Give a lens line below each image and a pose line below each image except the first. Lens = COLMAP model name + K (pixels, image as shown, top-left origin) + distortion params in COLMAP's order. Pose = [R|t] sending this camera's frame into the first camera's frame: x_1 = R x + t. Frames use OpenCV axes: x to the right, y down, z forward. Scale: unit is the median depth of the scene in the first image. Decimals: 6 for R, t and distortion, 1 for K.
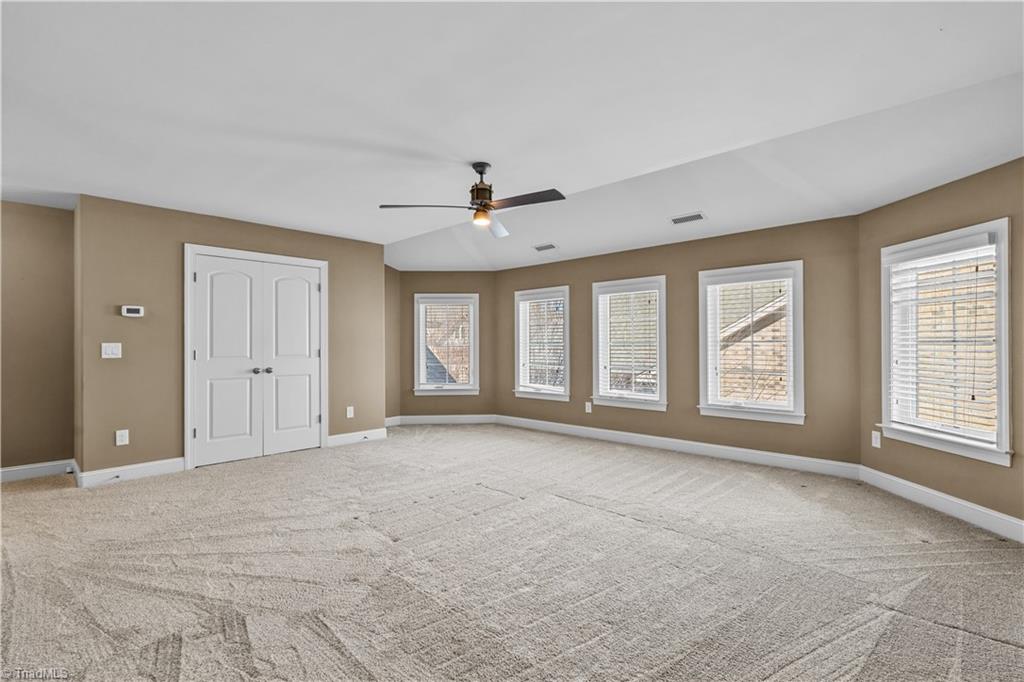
lens RADIAL K [[474.9, 0, 512.0], [0, 474.9, 341.0], [0, 0, 1]] dist [-0.011018, 0.000066]
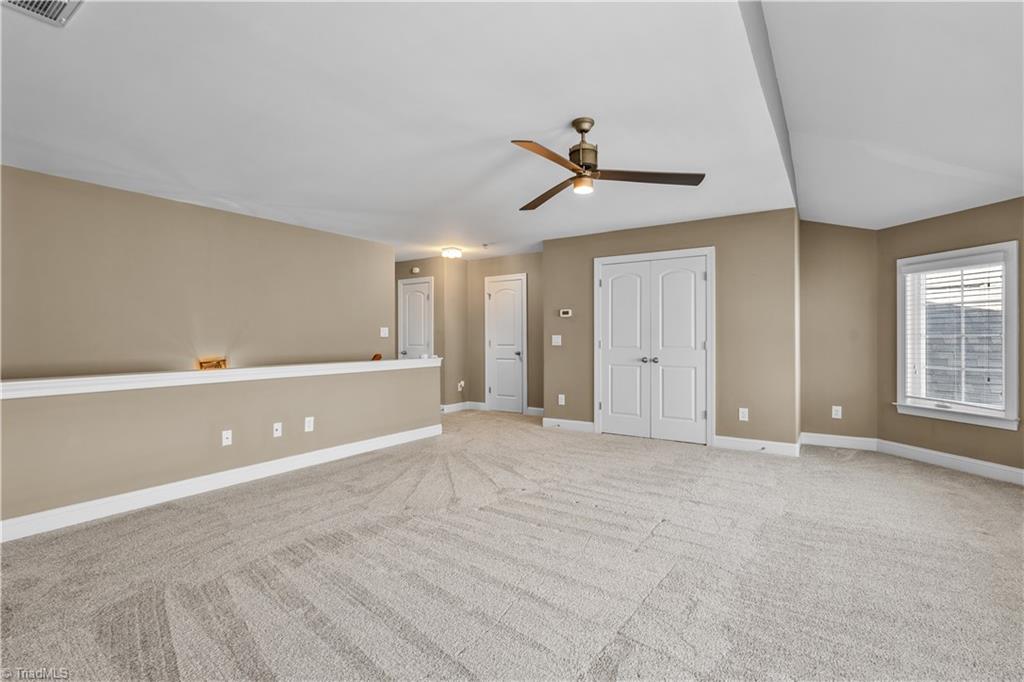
lens RADIAL K [[474.9, 0, 512.0], [0, 474.9, 341.0], [0, 0, 1]] dist [-0.011018, 0.000066]
pose [[0.169118, 0.012216, -0.985520, 0.538636], [0.008660, 0.999866, 0.013880, 0.000197], [0.985558, -0.010882, 0.168990, 0.537873]]
